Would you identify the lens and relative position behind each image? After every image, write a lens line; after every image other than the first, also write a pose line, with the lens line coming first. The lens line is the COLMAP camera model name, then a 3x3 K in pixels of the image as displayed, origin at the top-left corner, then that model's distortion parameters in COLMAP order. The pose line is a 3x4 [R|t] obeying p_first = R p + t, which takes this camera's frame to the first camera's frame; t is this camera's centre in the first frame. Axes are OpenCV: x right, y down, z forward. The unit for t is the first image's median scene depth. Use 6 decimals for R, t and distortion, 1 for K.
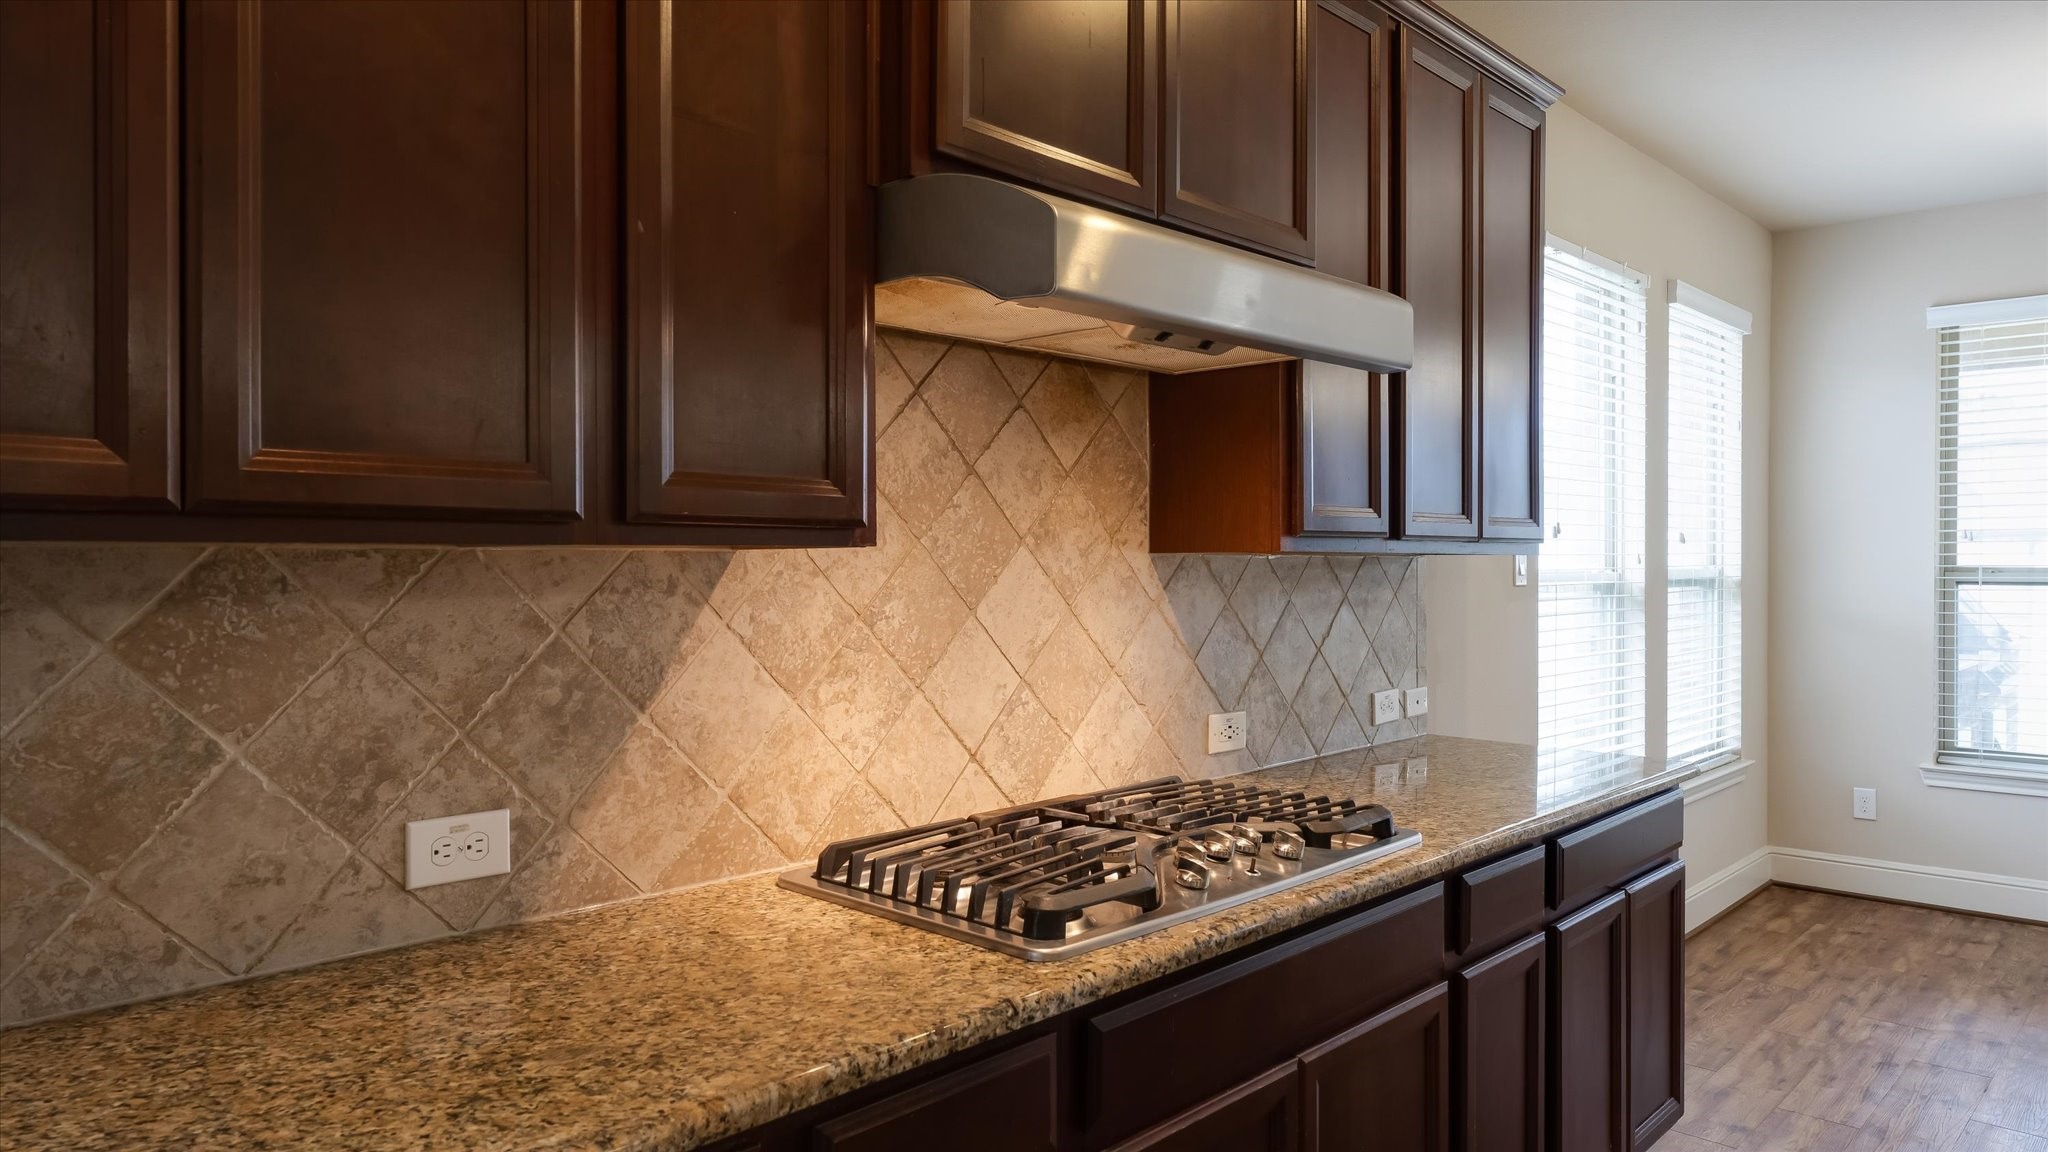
lens RADIAL K [[1321.3, 0, 1016.8], [0, 1321.3, 569.8], [0, 0, 1]] dist [0.001346, 0.002857]
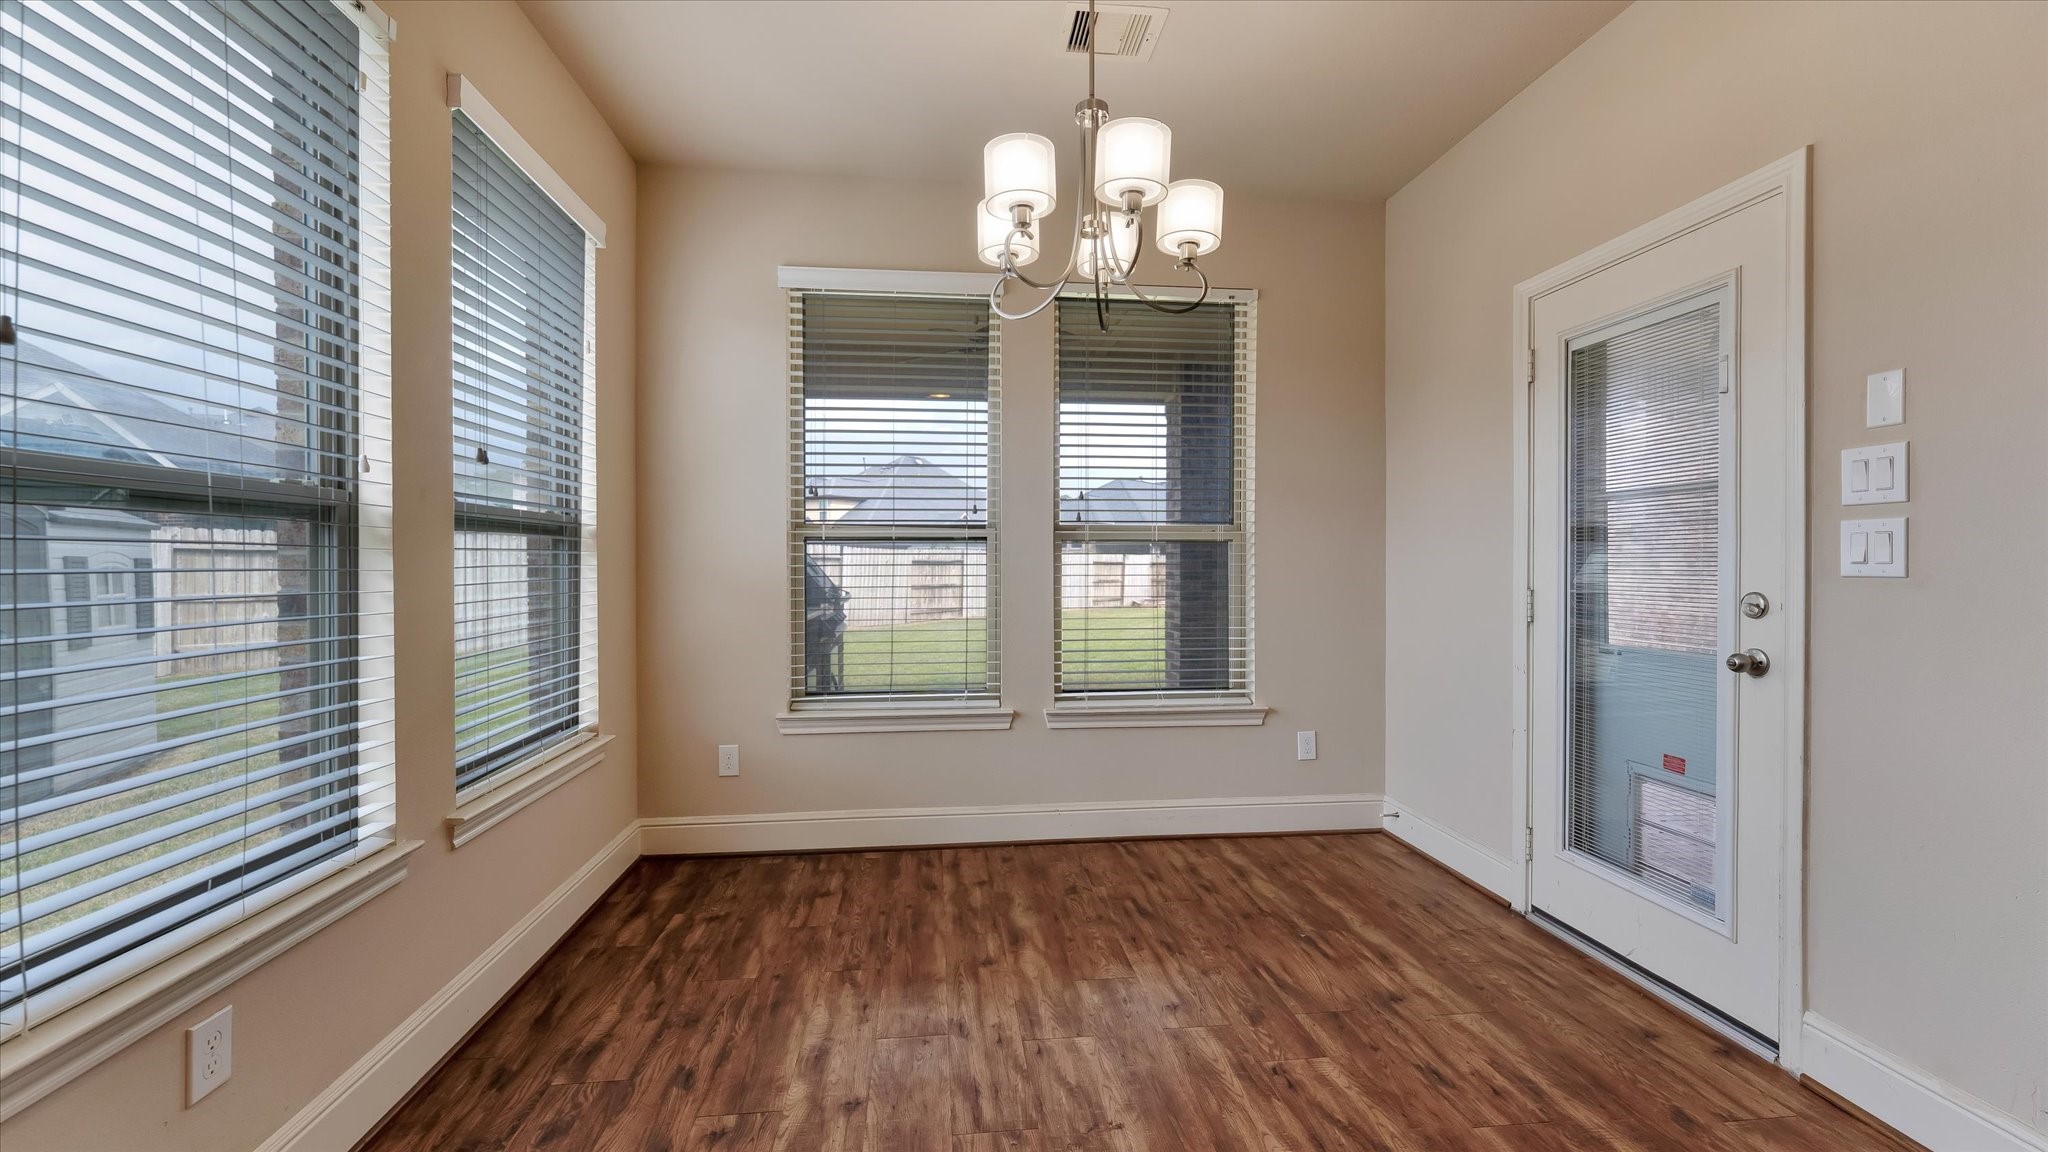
lens RADIAL K [[824.7, 0, 1022.8], [0, 824.7, 570.6], [0, 0, 1]] dist [-0.002088, 0.000048]
pose [[0.639491, -0.004884, 0.768783, 1.094765], [0.004447, 0.999987, 0.002654, 0.119827], [-0.768785, 0.001722, 0.639504, 1.548851]]
